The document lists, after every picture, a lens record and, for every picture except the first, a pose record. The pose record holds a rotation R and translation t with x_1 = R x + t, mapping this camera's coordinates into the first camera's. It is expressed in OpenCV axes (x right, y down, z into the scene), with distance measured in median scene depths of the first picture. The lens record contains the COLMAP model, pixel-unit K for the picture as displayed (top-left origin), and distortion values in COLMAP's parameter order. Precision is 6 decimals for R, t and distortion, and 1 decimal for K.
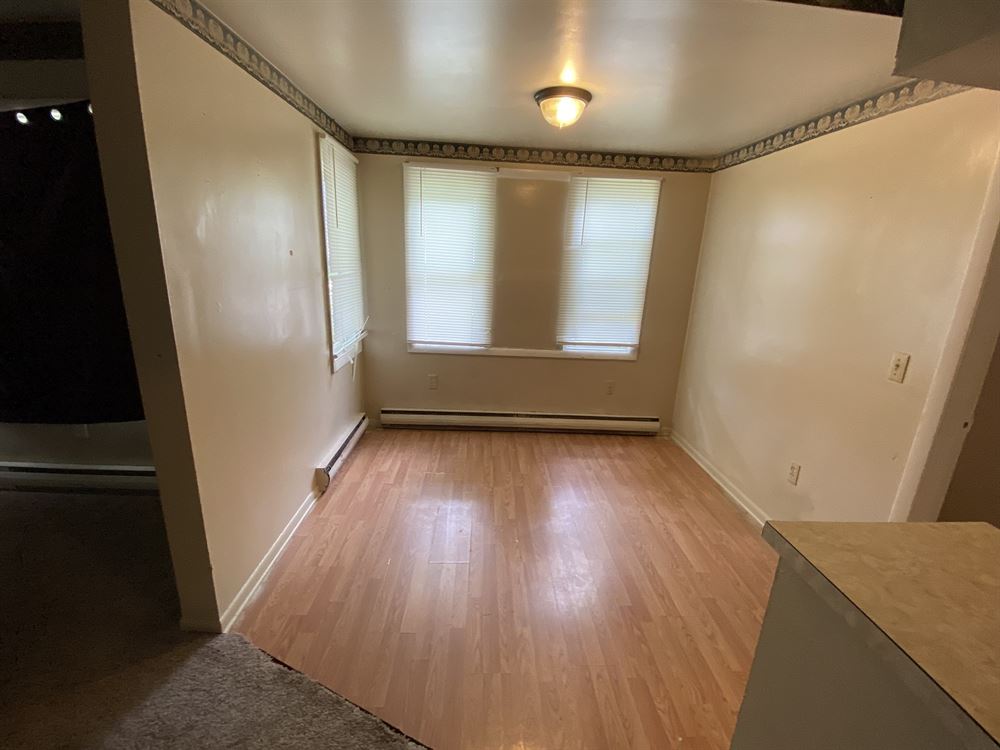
lens RADIAL K [[440.8, 0, 500.0], [0, 440.8, 375.0], [0, 0, 1]] dist [-0.038163, -0.000665]
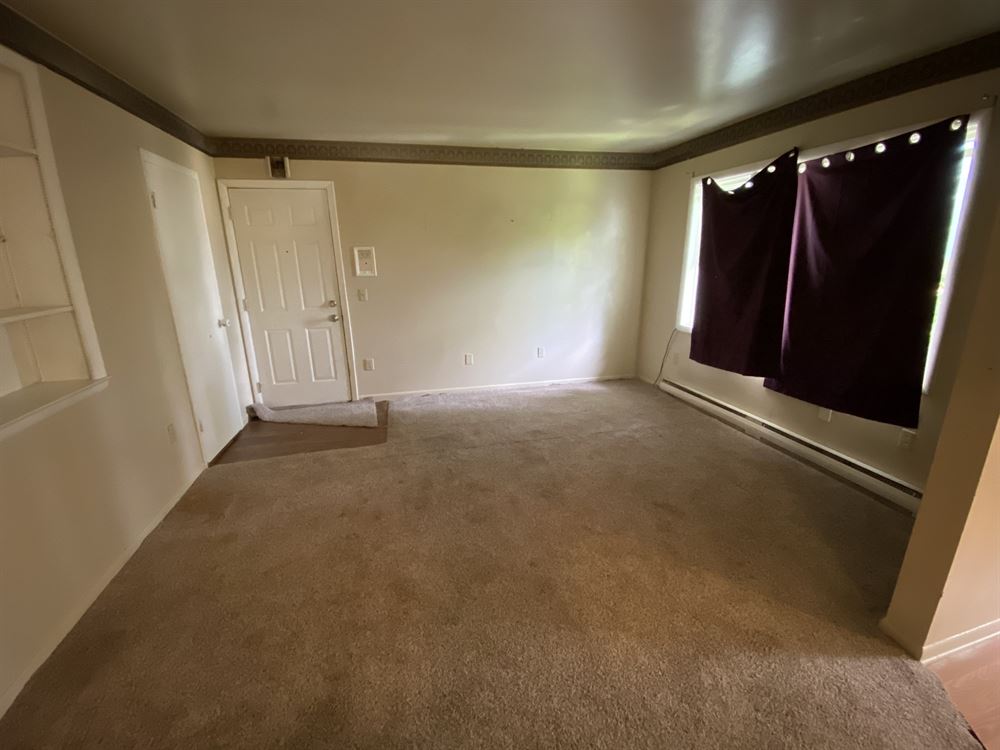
lens RADIAL K [[440.8, 0, 500.0], [0, 440.8, 375.0], [0, 0, 1]] dist [-0.038163, -0.000665]
pose [[0.197965, 0.223848, -0.954307, -0.088912], [-0.243854, 0.954213, 0.173240, 0.059308], [0.949392, 0.198416, 0.243487, -0.225674]]
